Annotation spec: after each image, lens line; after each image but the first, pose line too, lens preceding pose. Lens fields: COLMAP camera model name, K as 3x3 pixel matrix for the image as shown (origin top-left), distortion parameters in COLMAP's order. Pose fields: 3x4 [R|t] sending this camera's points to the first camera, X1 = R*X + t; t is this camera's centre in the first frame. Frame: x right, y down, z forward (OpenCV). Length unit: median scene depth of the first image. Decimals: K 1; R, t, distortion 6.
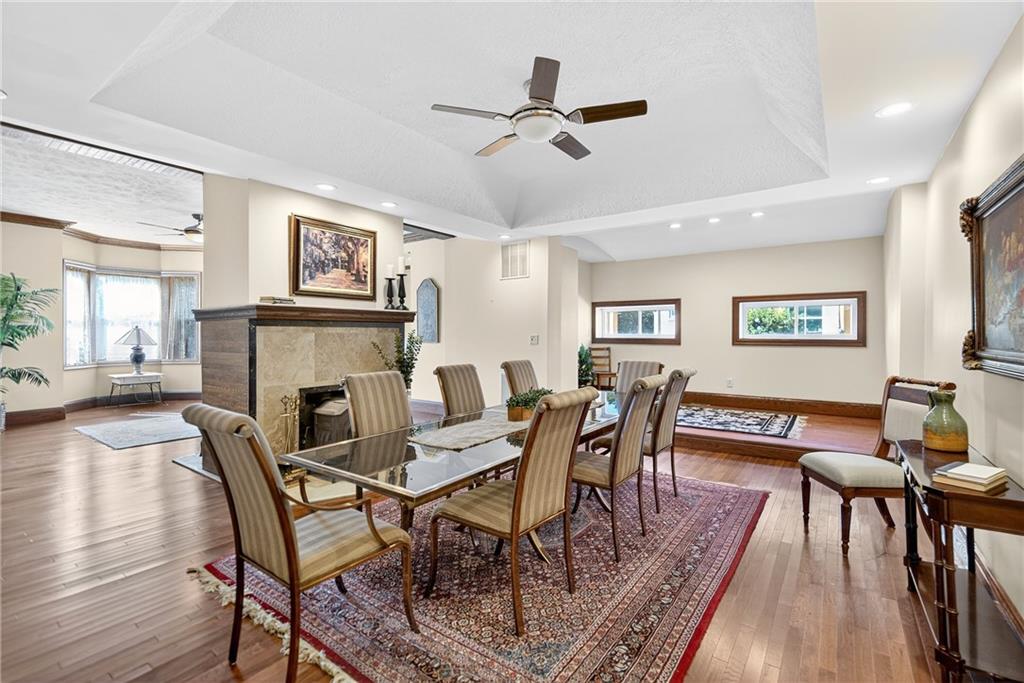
lens RADIAL K [[449.0, 0, 515.1], [0, 449.0, 332.8], [0, 0, 1]] dist [0.002760, 0.000583]
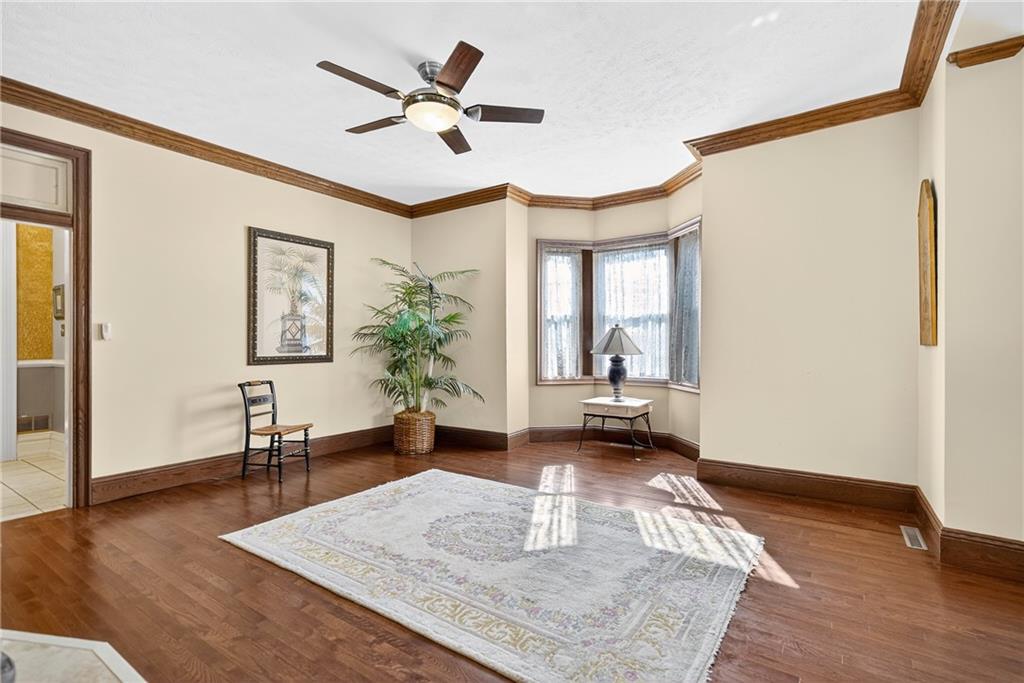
lens RADIAL K [[463.7, 0, 512.0], [0, 463.7, 341.5], [0, 0, 1]] dist [-0.001555, -0.000511]
pose [[0.009417, -0.011296, -0.999892, -0.350134], [0.001918, 0.999935, -0.011279, 0.031293], [0.999954, -0.001811, 0.009438, 1.551846]]
